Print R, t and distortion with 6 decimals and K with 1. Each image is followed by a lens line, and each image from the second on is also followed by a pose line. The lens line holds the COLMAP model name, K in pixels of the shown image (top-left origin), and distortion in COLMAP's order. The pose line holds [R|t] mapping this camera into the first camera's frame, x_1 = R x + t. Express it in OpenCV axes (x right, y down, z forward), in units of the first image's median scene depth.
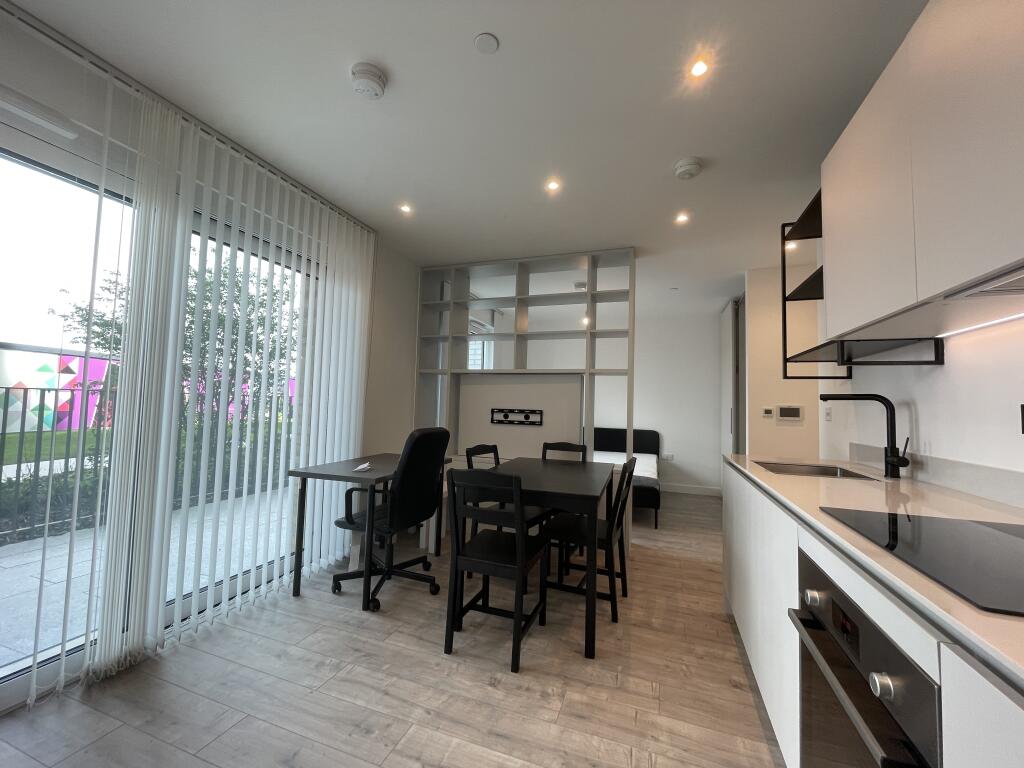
lens RADIAL K [[414.3, 0, 511.9], [0, 414.3, 384.4], [0, 0, 1]] dist [-0.003068, -0.000078]
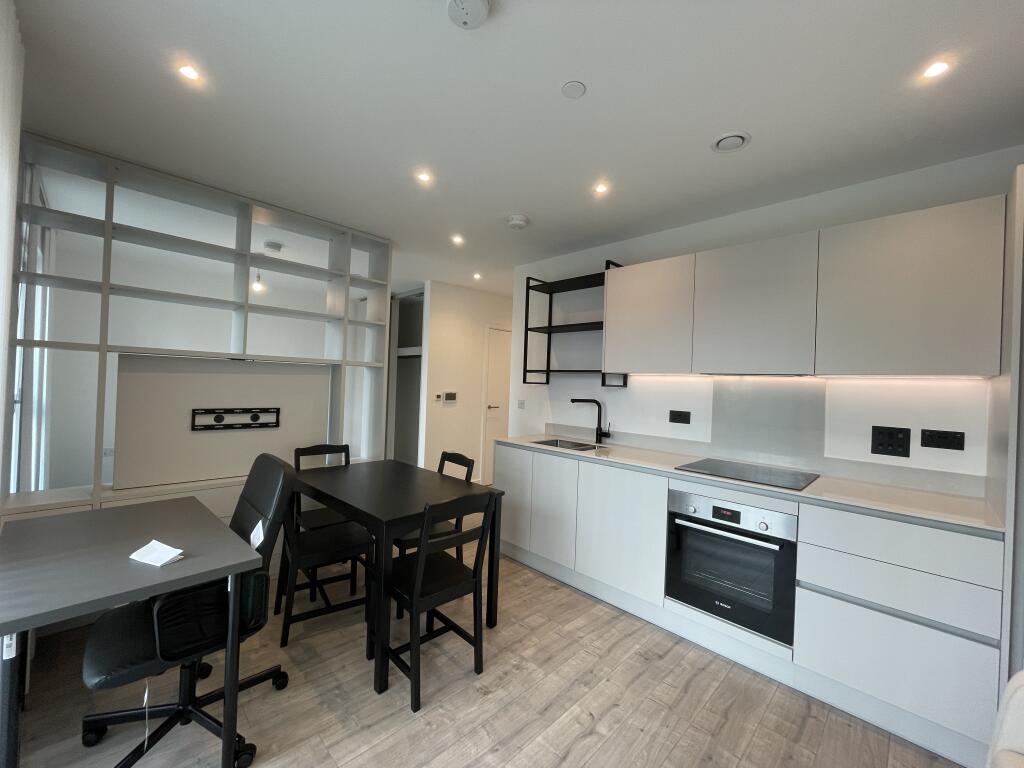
lens RADIAL K [[414.3, 0, 512.2], [0, 414.3, 383.2], [0, 0, 1]] dist [-0.003068, -0.000078]
pose [[0.425727, -0.013216, 0.904755, -0.874258], [-0.068801, 0.996526, 0.046930, -0.101590], [-0.902232, -0.082228, 0.423339, 0.511262]]
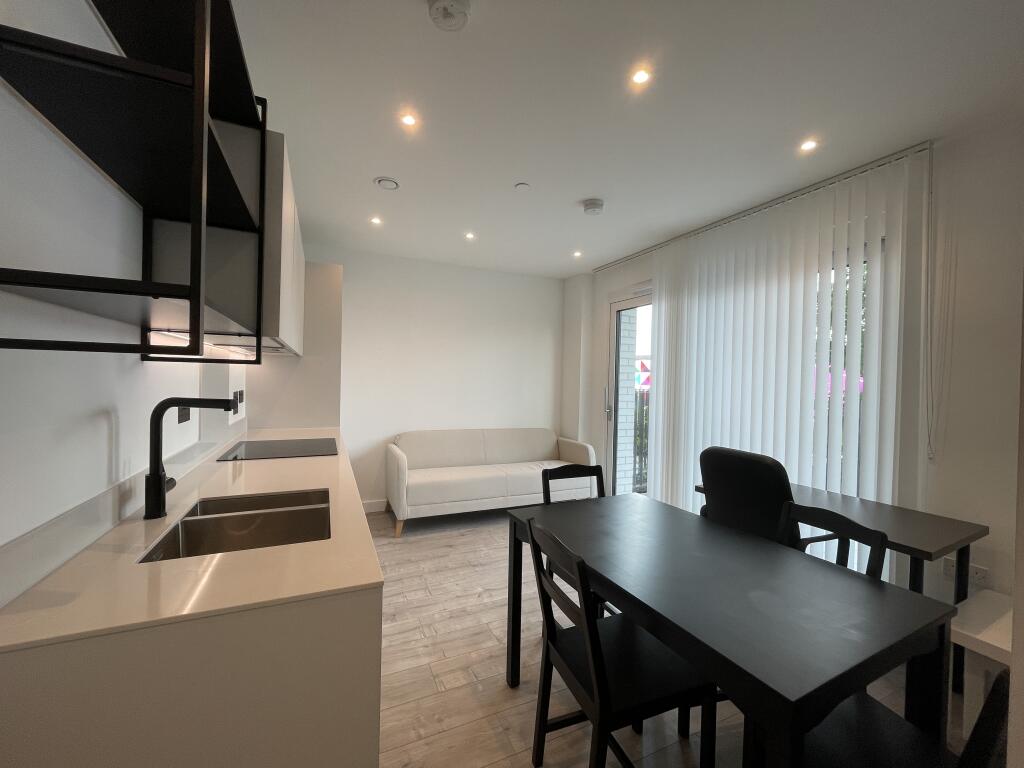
lens RADIAL K [[414.3, 0, 508.5], [0, 414.3, 382.3], [0, 0, 1]] dist [-0.003068, -0.000078]
pose [[-0.723888, -0.035771, -0.688990, 0.880679], [-0.006940, 0.998982, -0.044574, 0.022224], [0.689883, -0.027485, -0.723399, 1.724772]]
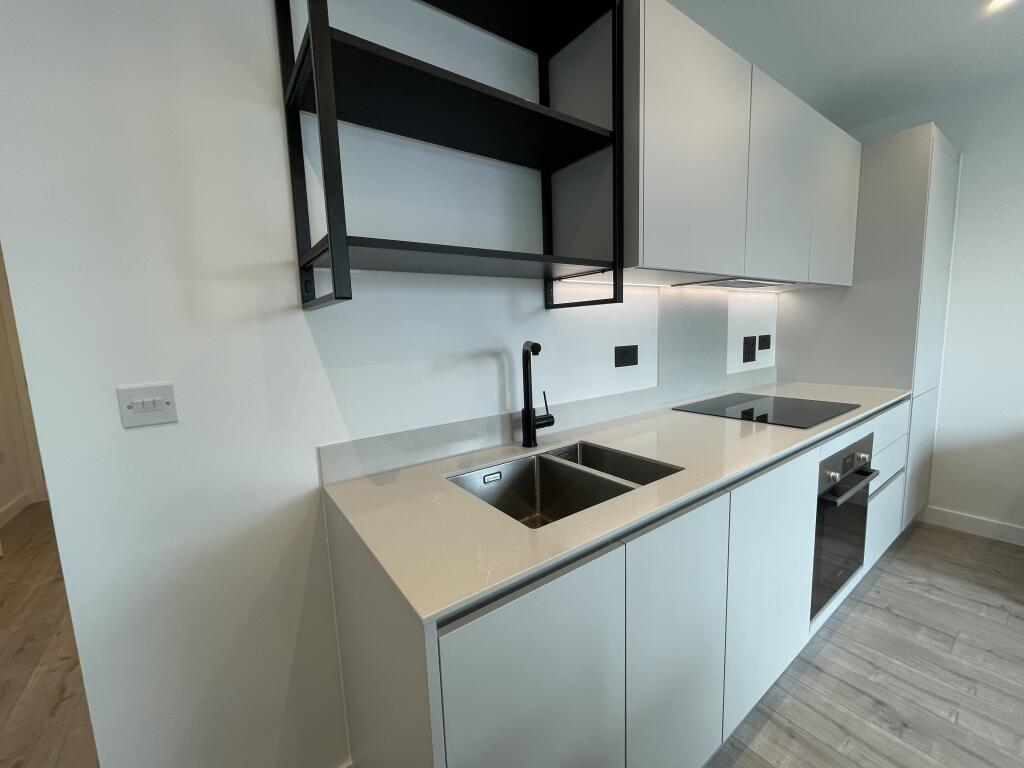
lens RADIAL K [[414.3, 0, 513.2], [0, 414.3, 378.9], [0, 0, 1]] dist [-0.003068, -0.000078]
pose [[-0.826095, -0.064405, 0.559838, 0.453452], [-0.014141, 0.995504, 0.093659, 0.019776], [-0.563353, 0.069454, -0.823292, 1.494089]]
